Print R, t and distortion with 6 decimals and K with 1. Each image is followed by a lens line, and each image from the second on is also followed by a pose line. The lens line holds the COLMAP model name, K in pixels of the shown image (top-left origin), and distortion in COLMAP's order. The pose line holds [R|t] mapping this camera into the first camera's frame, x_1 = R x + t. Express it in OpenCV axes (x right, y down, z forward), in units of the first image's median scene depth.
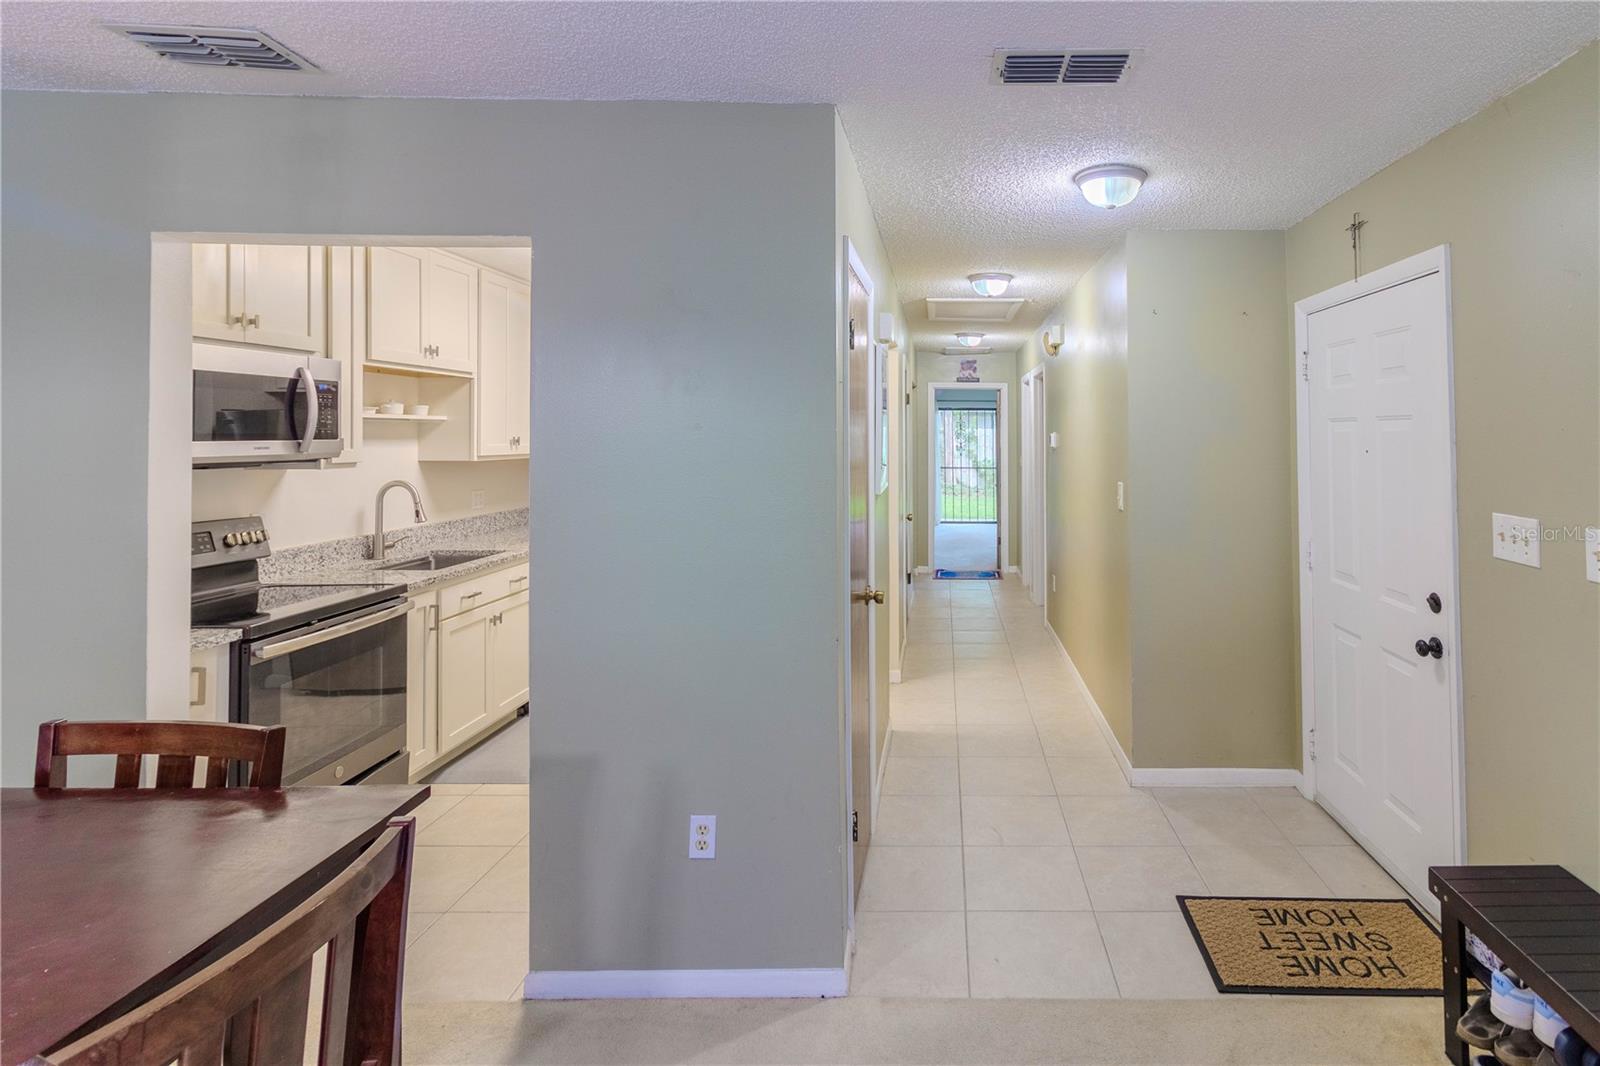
lens RADIAL K [[783.1, 0, 934.4], [0, 783.1, 431.5], [0, 0, 1]] dist [-0.000450, 0.001247]
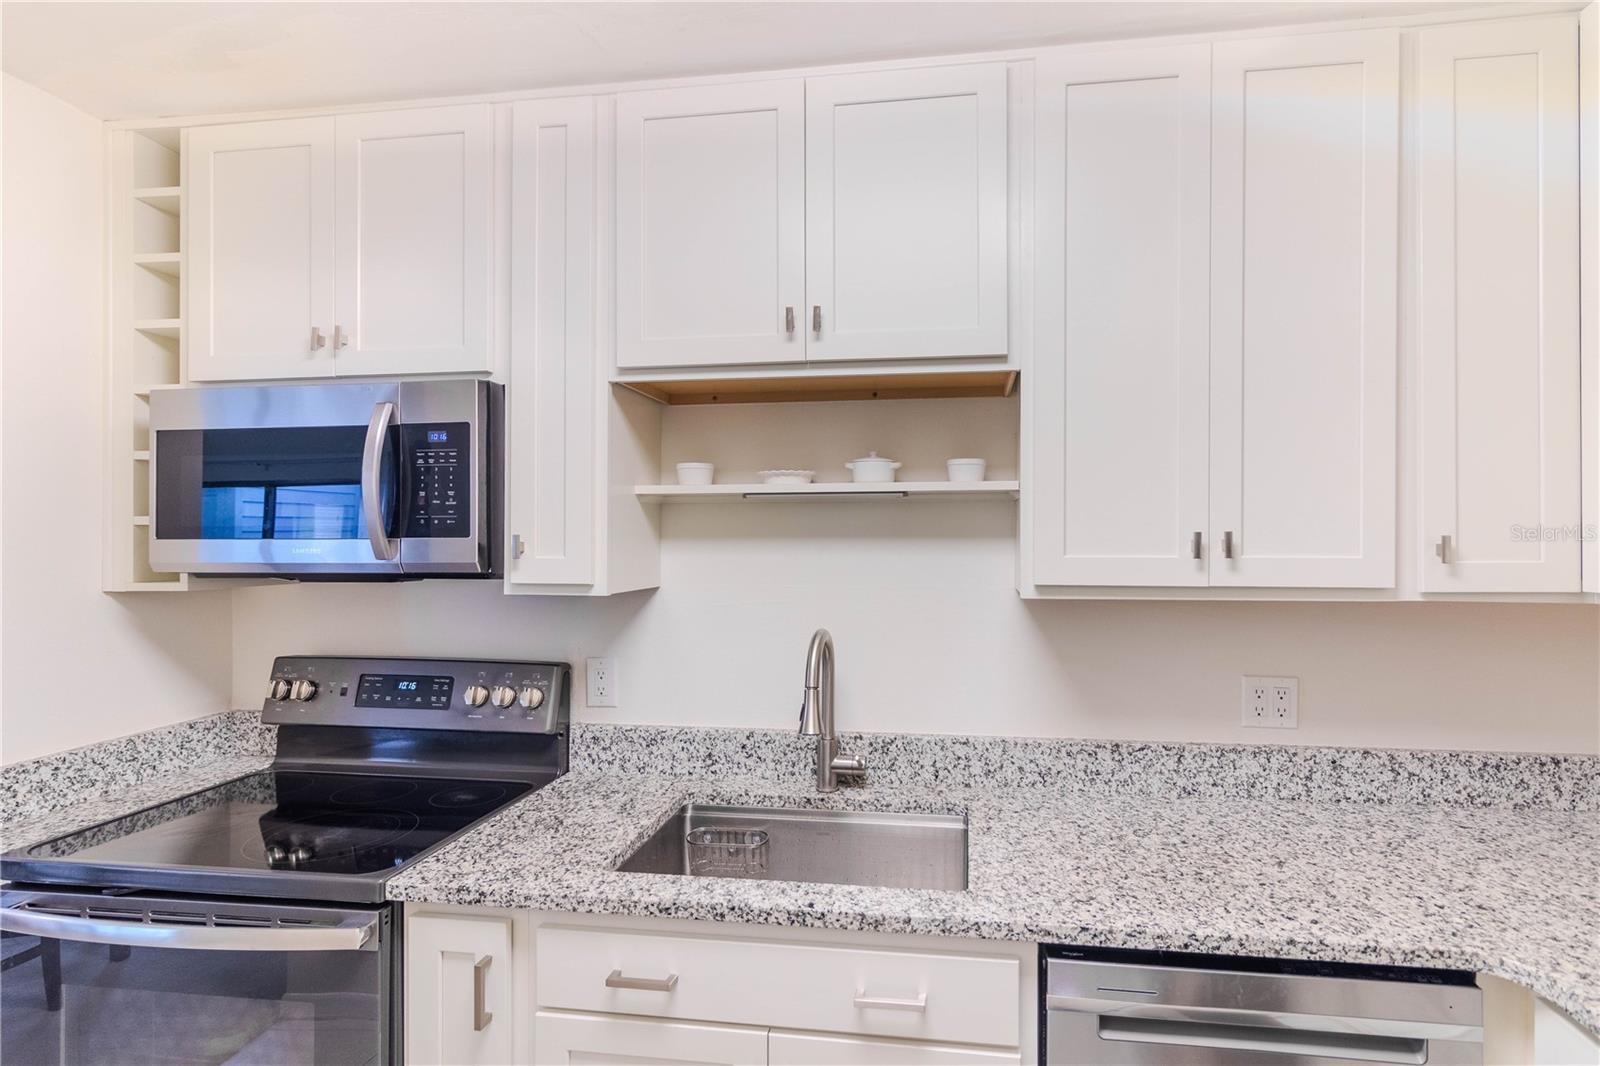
lens RADIAL K [[786.6, 0, 873.1], [0, 786.6, 539.8], [0, 0, 1]] dist [-0.000214, -0.000553]
pose [[-0.123722, 0.005121, -0.992304, -0.290725], [0.006516, 0.999969, 0.004348, 0.011427], [0.992296, -0.005928, -0.123751, 1.316660]]
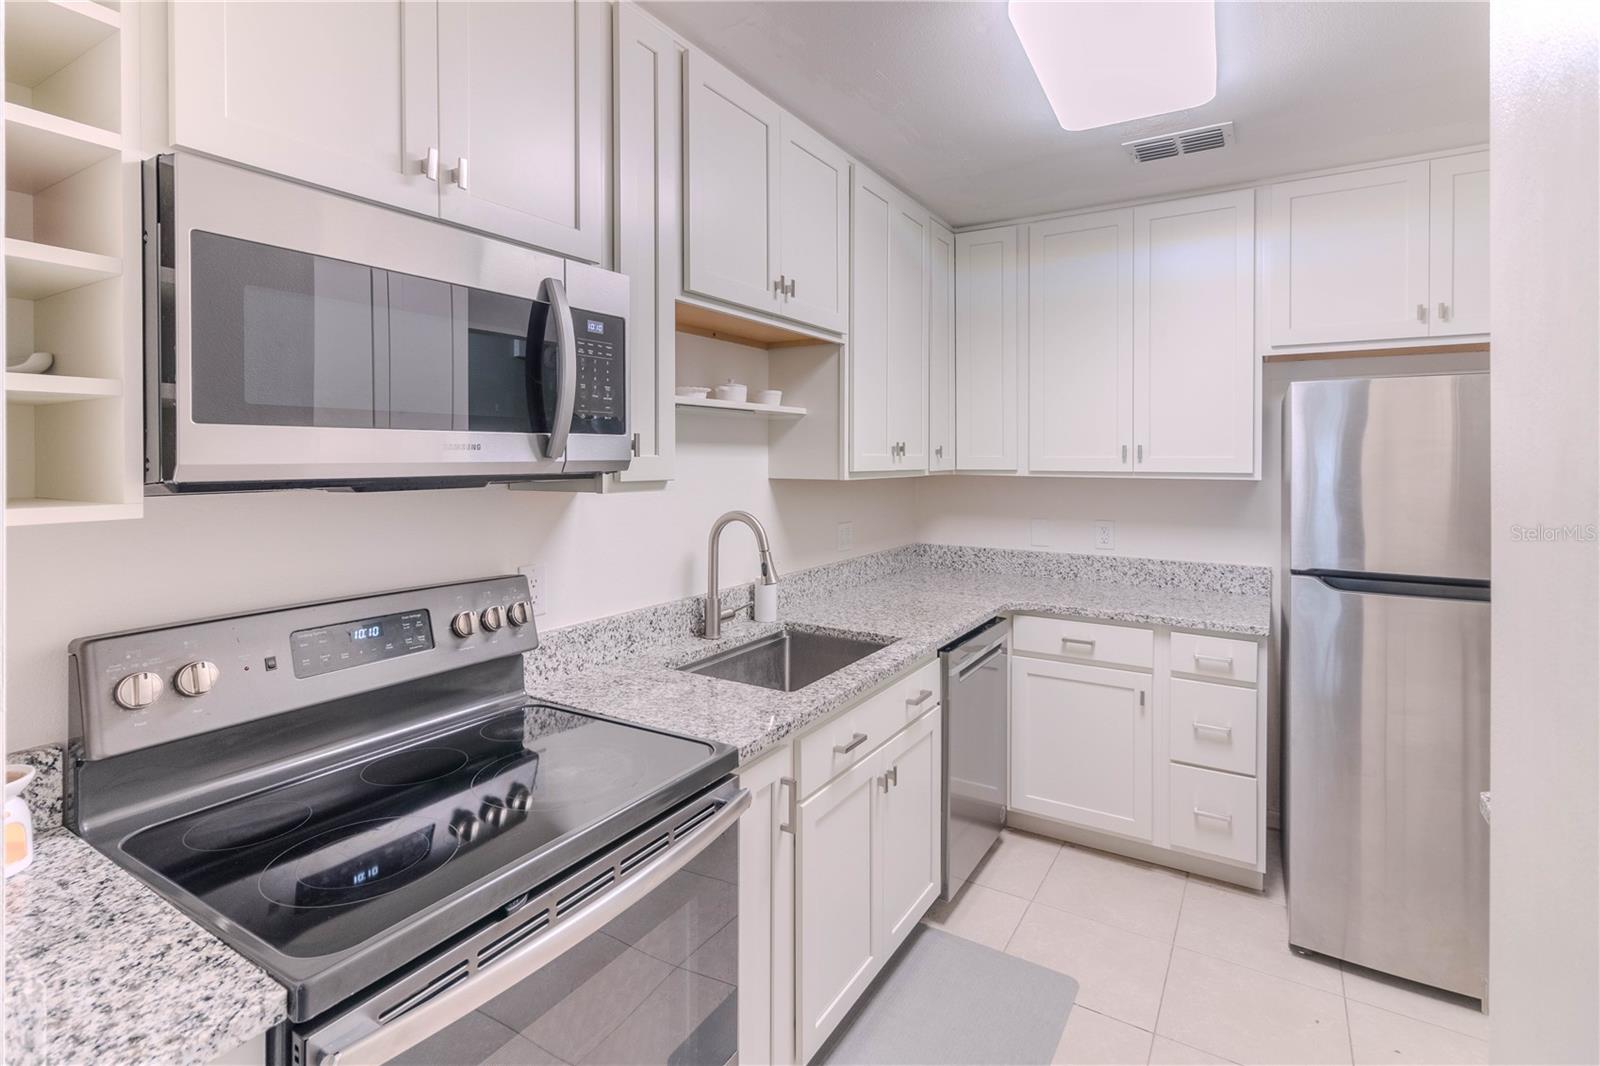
lens RADIAL K [[757.3, 0, 801.2], [0, 757.3, 463.2], [0, 0, 1]] dist [-0.001916, -0.000462]
pose [[0.849021, 0.005840, -0.528327, -0.410146], [0.001922, 0.999898, 0.014141, 0.021815], [0.528356, -0.013022, 0.848923, 0.648308]]
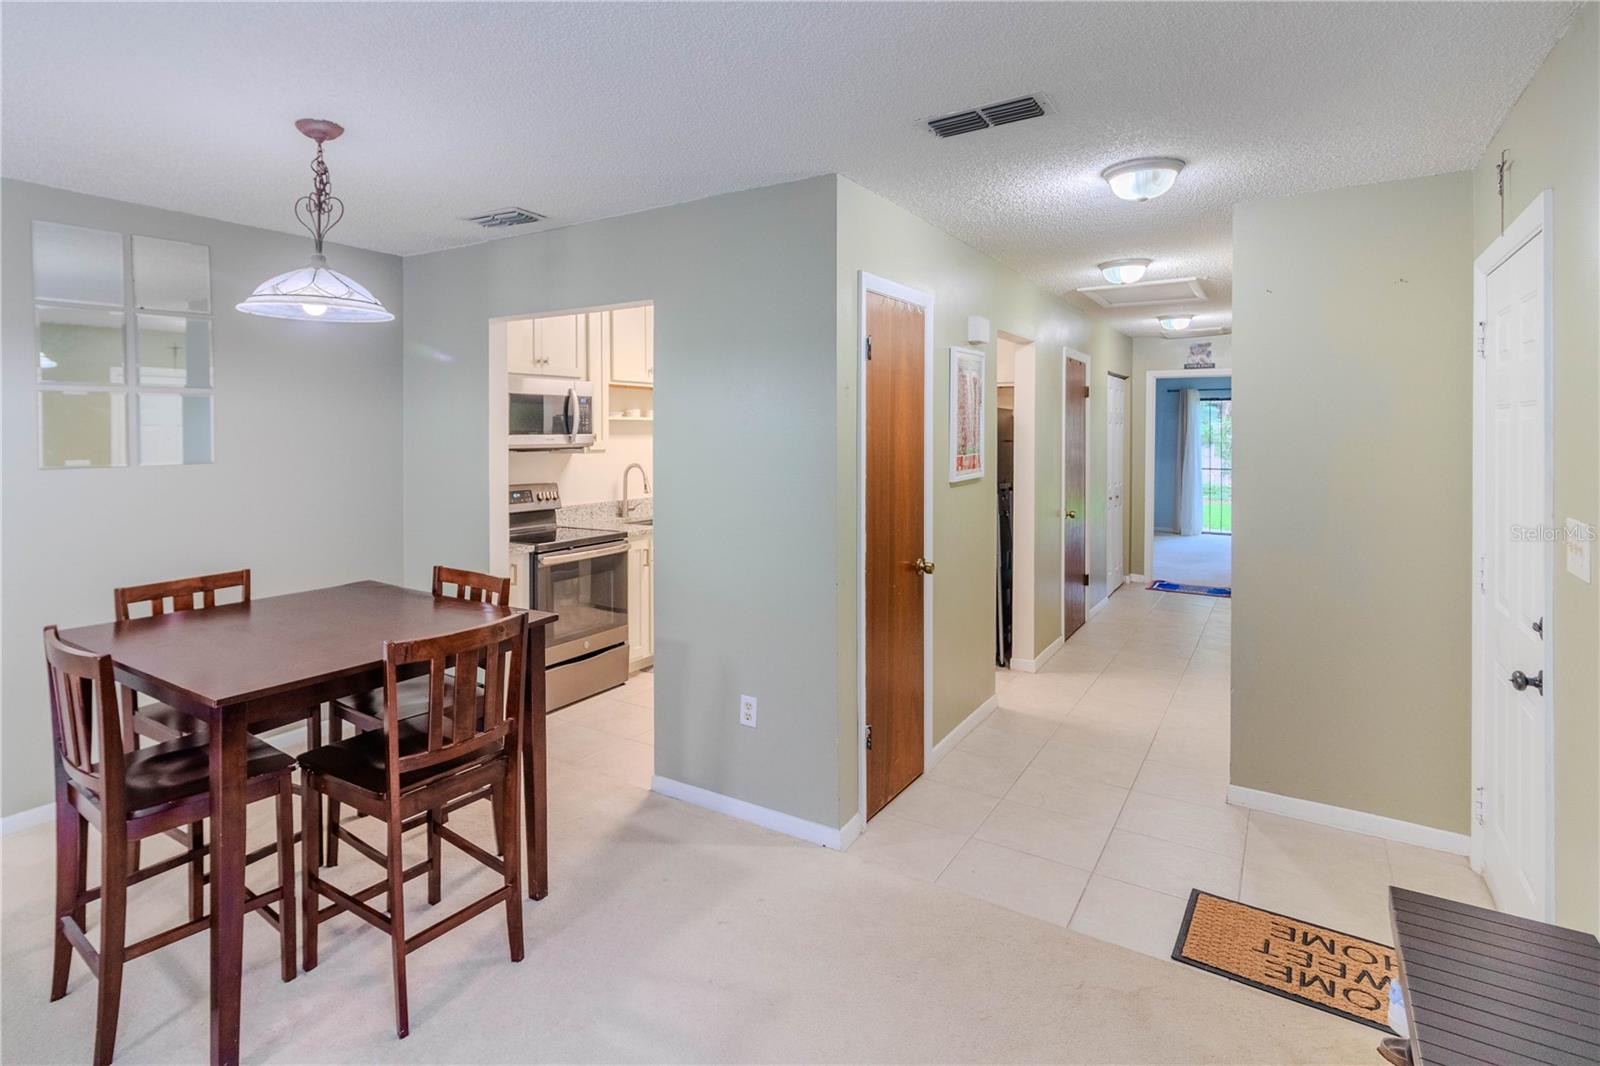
lens RADIAL K [[803.8, 0, 685.4], [0, 803.8, 451.7], [0, 0, 1]] dist [-0.000855, -0.000305]
pose [[0.806226, 0.010254, -0.591519, 0.311971], [0.006818, 0.999622, 0.026621, 0.003681], [0.591568, -0.025496, 0.805852, -0.155703]]
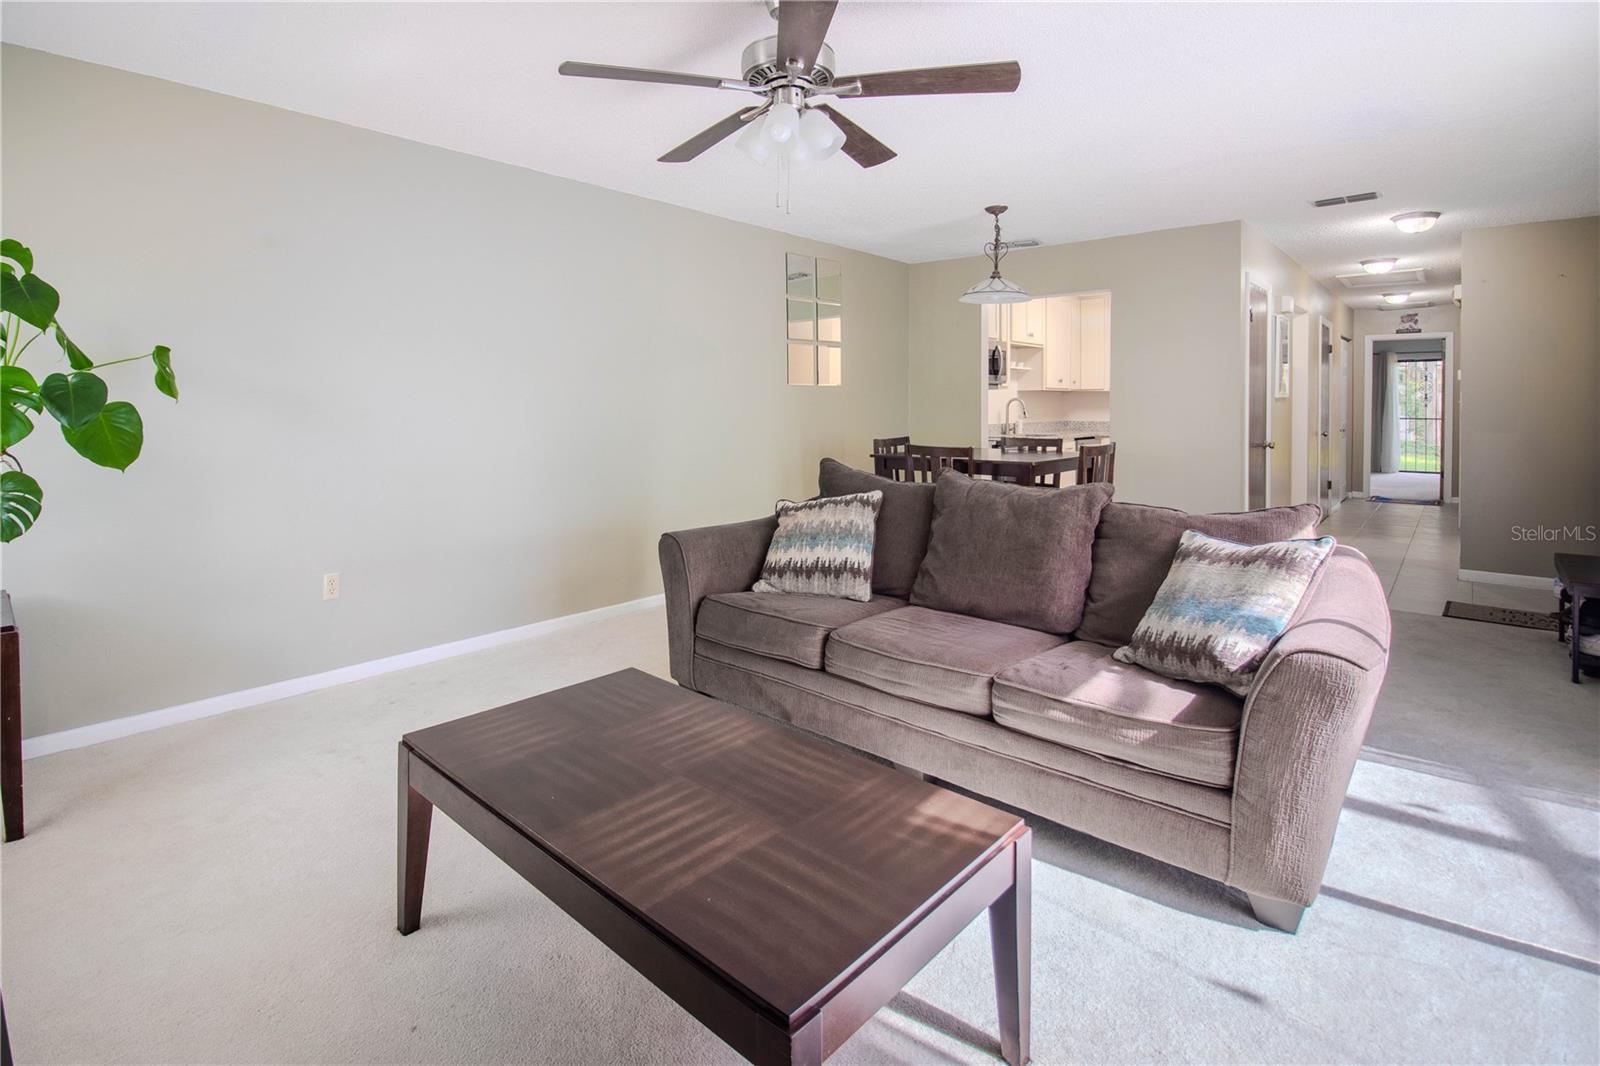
lens RADIAL K [[744.9, 0, 799.9], [0, 744.9, 419.3], [0, 0, 1]] dist [-0.012970, -0.000549]
pose [[0.751122, 0.009653, -0.660092, 0.245510], [0.007249, 0.999712, 0.022868, 0.086350], [0.660123, -0.021962, 0.750836, -1.079499]]
